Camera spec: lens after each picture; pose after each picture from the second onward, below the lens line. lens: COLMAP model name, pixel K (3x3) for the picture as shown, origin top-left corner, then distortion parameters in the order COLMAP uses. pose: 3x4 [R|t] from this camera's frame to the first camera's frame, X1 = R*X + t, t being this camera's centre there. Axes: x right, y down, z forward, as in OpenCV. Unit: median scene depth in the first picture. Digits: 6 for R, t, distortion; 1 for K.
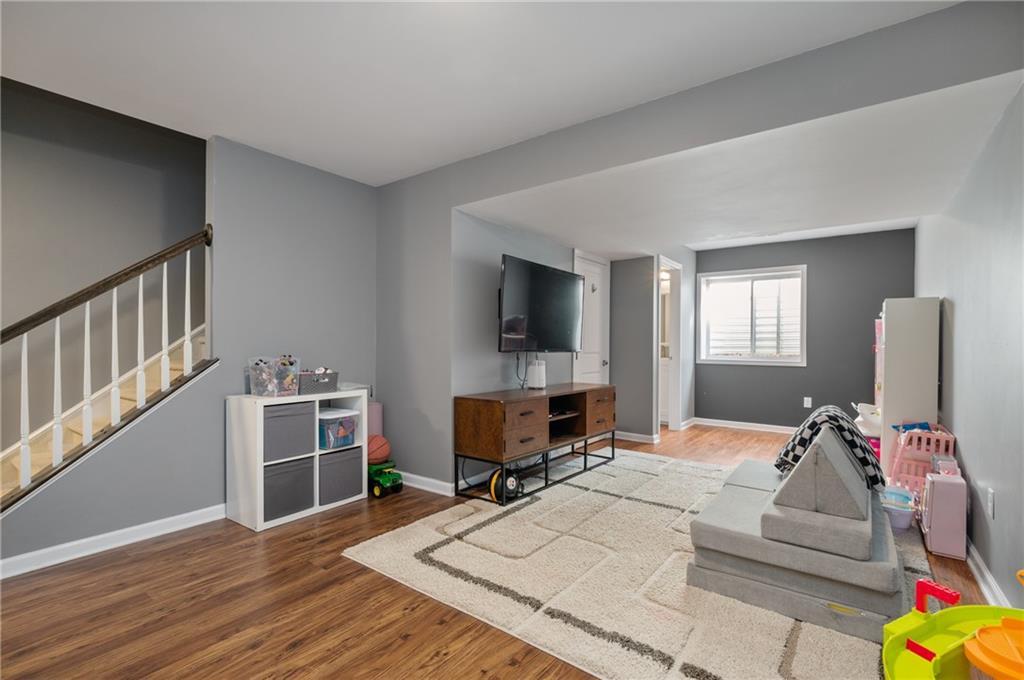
lens RADIAL K [[460.1, 0, 509.8], [0, 460.1, 343.7], [0, 0, 1]] dist [-0.000491, -0.000106]
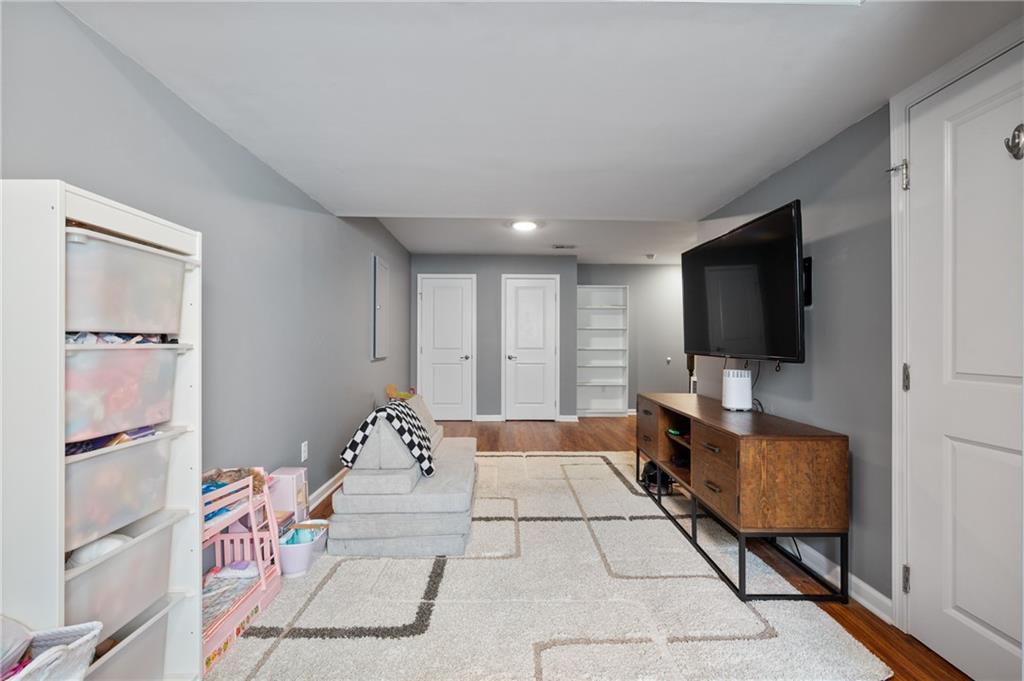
lens RADIAL K [[446.7, 0, 512.2], [0, 446.7, 340.9], [0, 0, 1]] dist [-0.000441, 0.000393]
pose [[-0.788829, -0.010490, -0.614523, 0.881767], [-0.007535, 0.999944, -0.007397, -0.002013], [0.614566, -0.001205, -0.788864, 1.574510]]
